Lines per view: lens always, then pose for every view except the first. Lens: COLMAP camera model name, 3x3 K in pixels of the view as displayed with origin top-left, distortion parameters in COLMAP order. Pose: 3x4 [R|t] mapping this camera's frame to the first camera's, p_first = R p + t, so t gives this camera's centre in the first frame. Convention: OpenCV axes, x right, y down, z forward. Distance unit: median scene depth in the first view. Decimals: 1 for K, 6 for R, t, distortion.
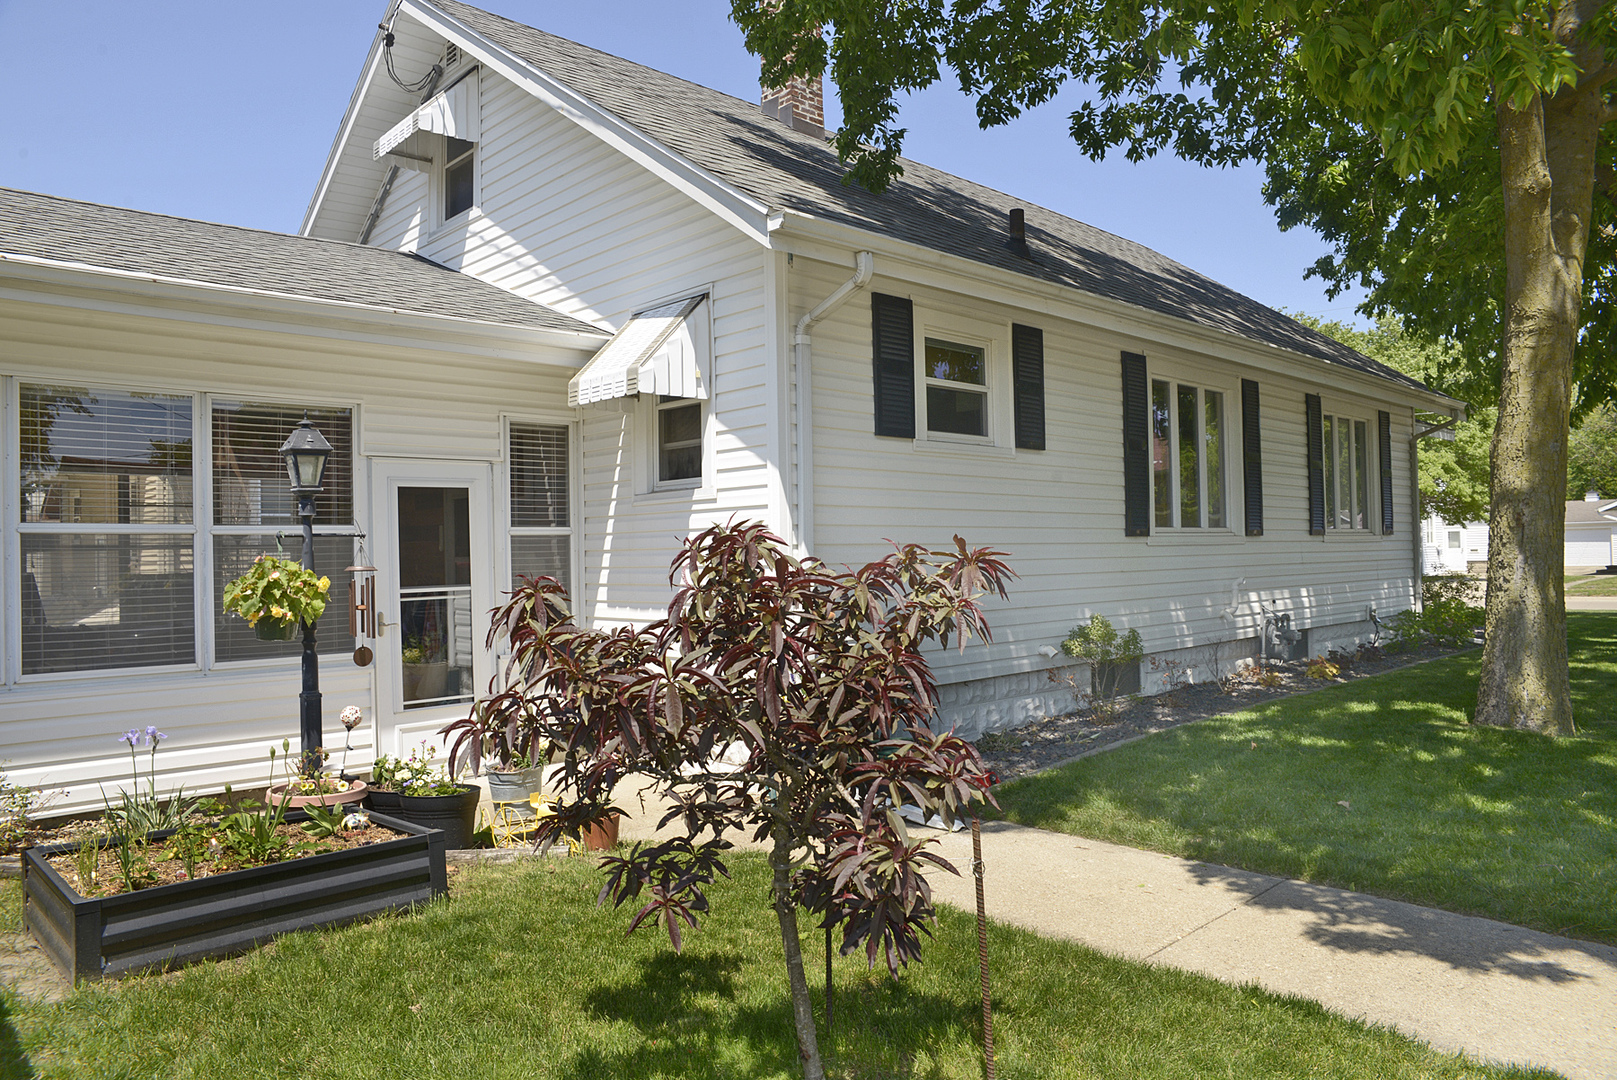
lens RADIAL K [[1158.3, 0, 808.5], [0, 1158.3, 540.0], [0, 0, 1]] dist [-0.070458, 0.001637]
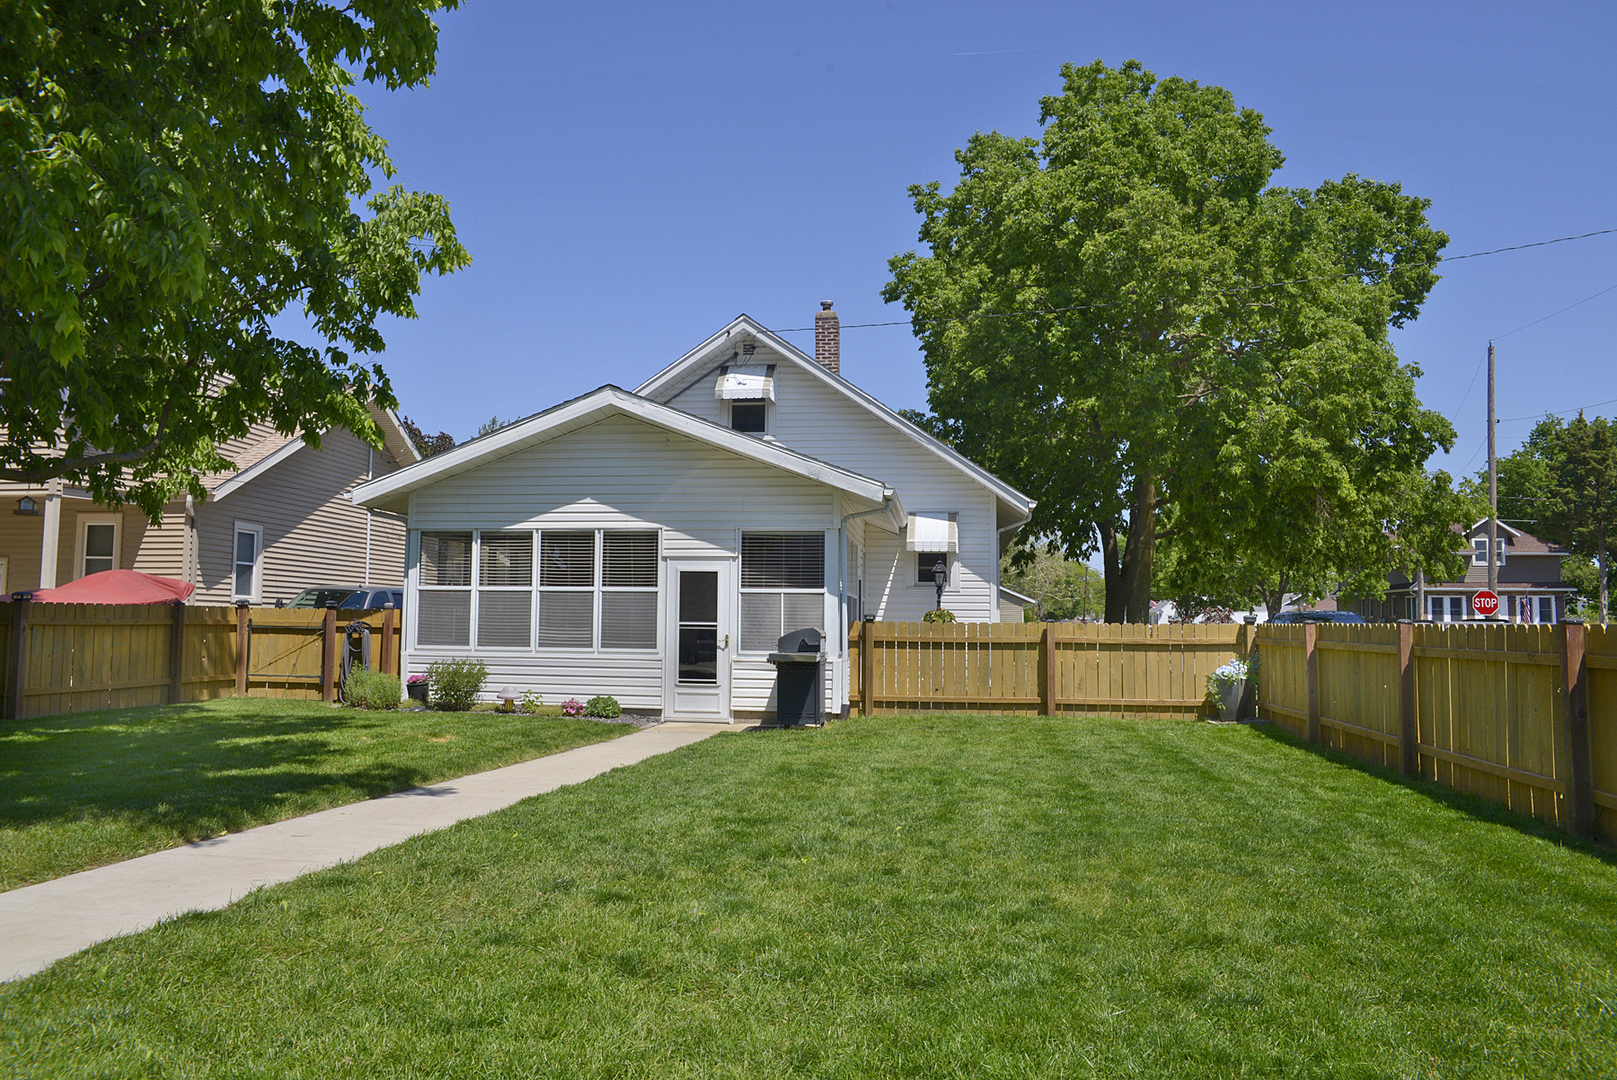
lens RADIAL K [[1158.3, 0, 808.5], [0, 1158.3, 540.0], [0, 0, 1]] dist [-0.070458, 0.001637]
pose [[0.805478, 0.076735, 0.587637, -1.557840], [-0.041515, 0.996452, -0.073215, 0.042147], [-0.591170, 0.034577, 0.805805, -0.738289]]
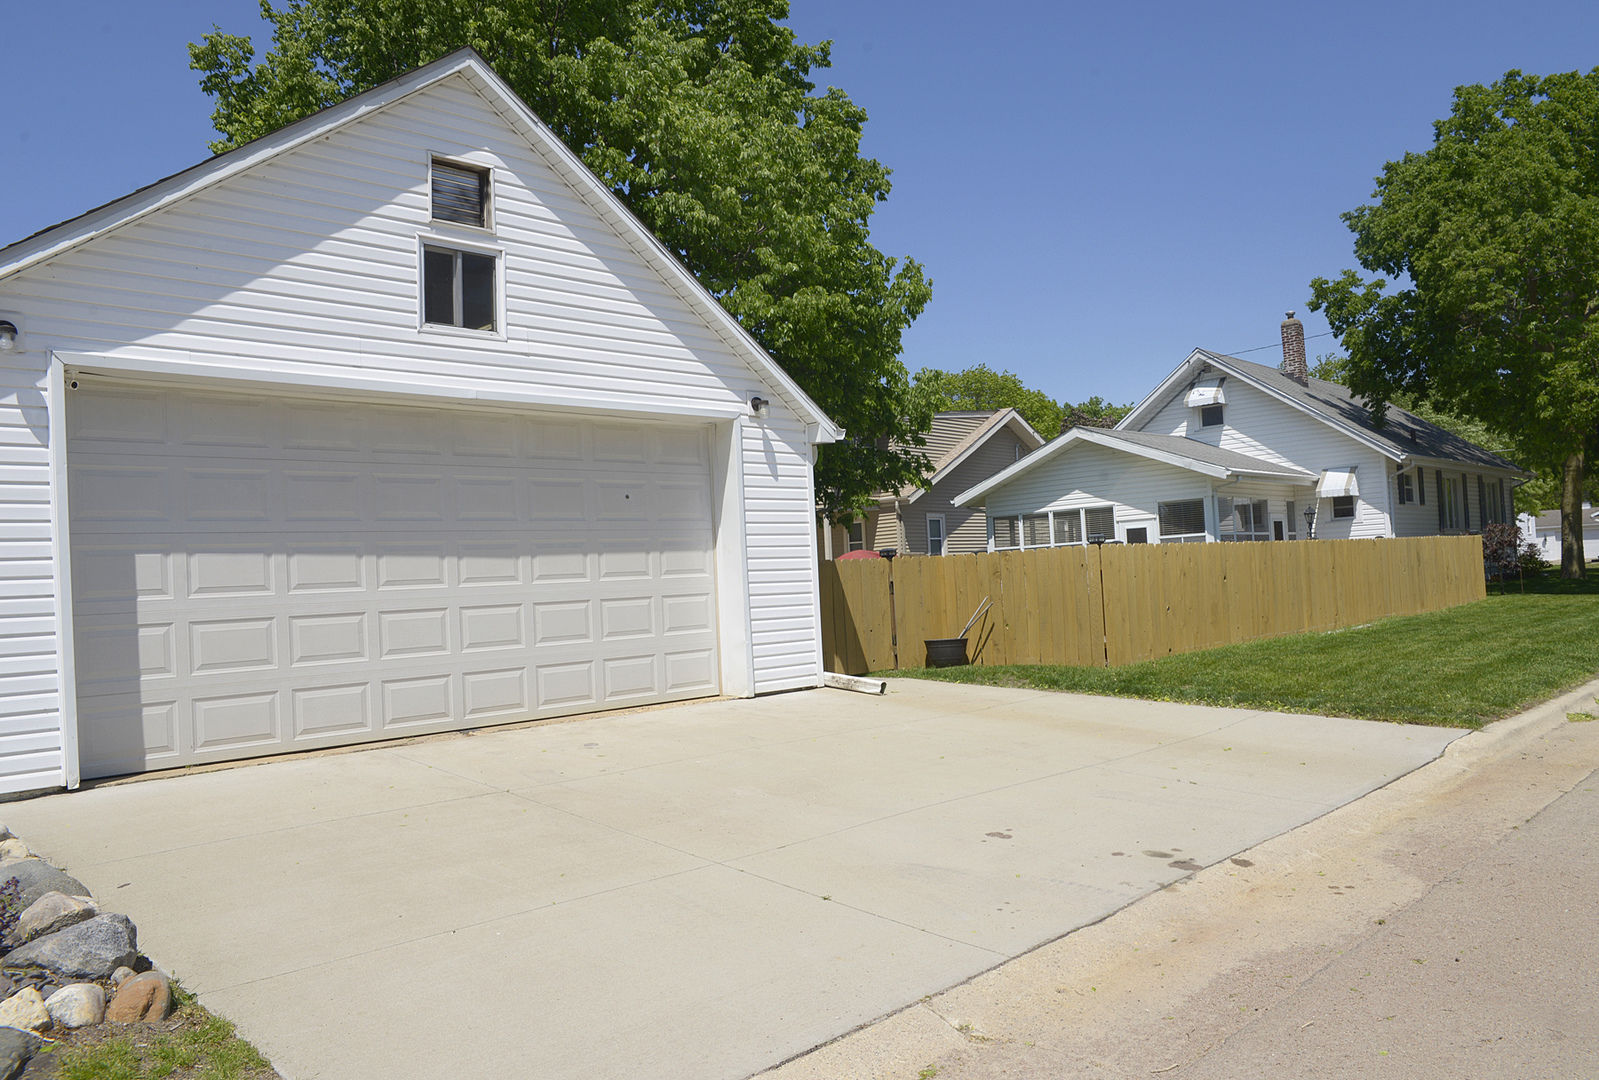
lens RADIAL K [[1158.0, 0, 799.5], [0, 1158.0, 540.0], [0, 0, 1]] dist [-0.109668, 0.000323]
pose [[0.999484, -0.025615, -0.019403, -1.473736], [0.025190, 0.999444, -0.021836, 0.041967], [0.019952, 0.021336, 0.999573, -2.128094]]
